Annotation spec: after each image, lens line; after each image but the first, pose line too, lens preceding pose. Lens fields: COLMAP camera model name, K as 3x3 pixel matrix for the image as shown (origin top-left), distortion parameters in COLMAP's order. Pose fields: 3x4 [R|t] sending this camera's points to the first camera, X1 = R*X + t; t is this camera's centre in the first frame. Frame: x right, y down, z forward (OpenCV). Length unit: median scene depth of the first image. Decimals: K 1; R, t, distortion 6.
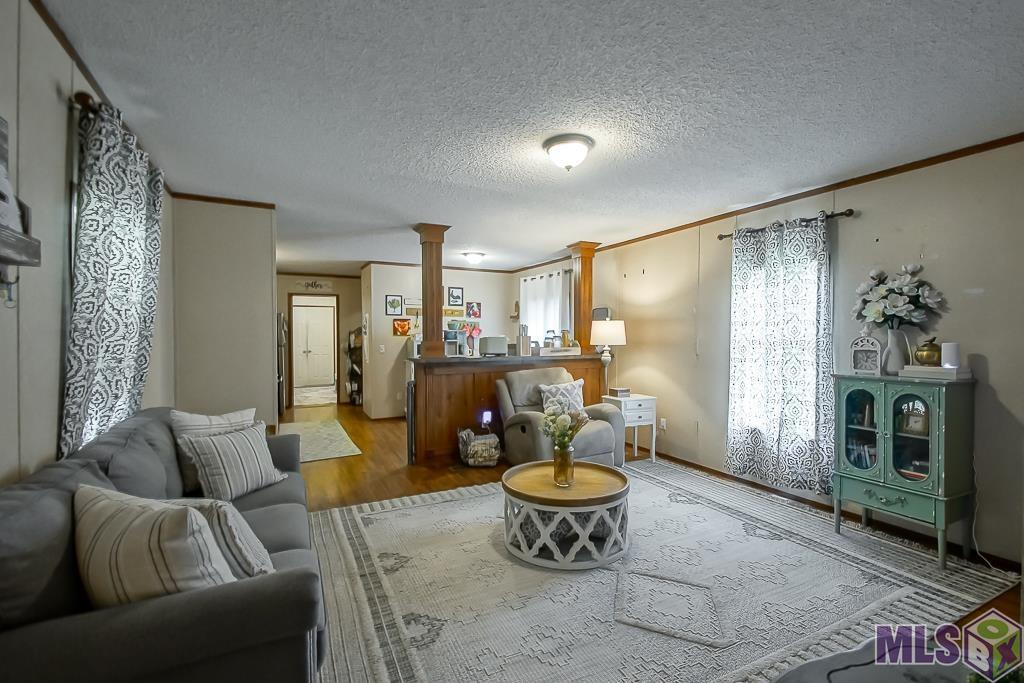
lens RADIAL K [[447.7, 0, 514.0], [0, 447.7, 340.7], [0, 0, 1]] dist [-0.004097, -0.000504]
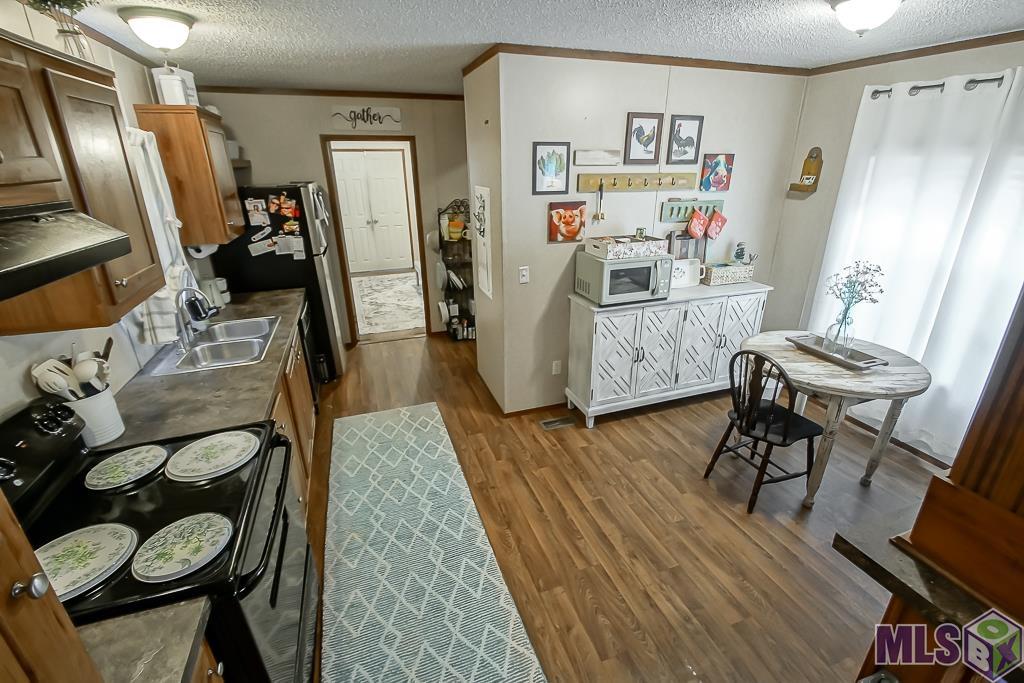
lens RADIAL K [[447.7, 0, 512.6], [0, 447.7, 344.0], [0, 0, 1]] dist [-0.004097, -0.000504]
pose [[0.988623, 0.048090, -0.142519, -0.217090], [0.006009, 0.934128, 0.356887, -0.069115], [0.150294, -0.353683, 0.923212, 0.509053]]
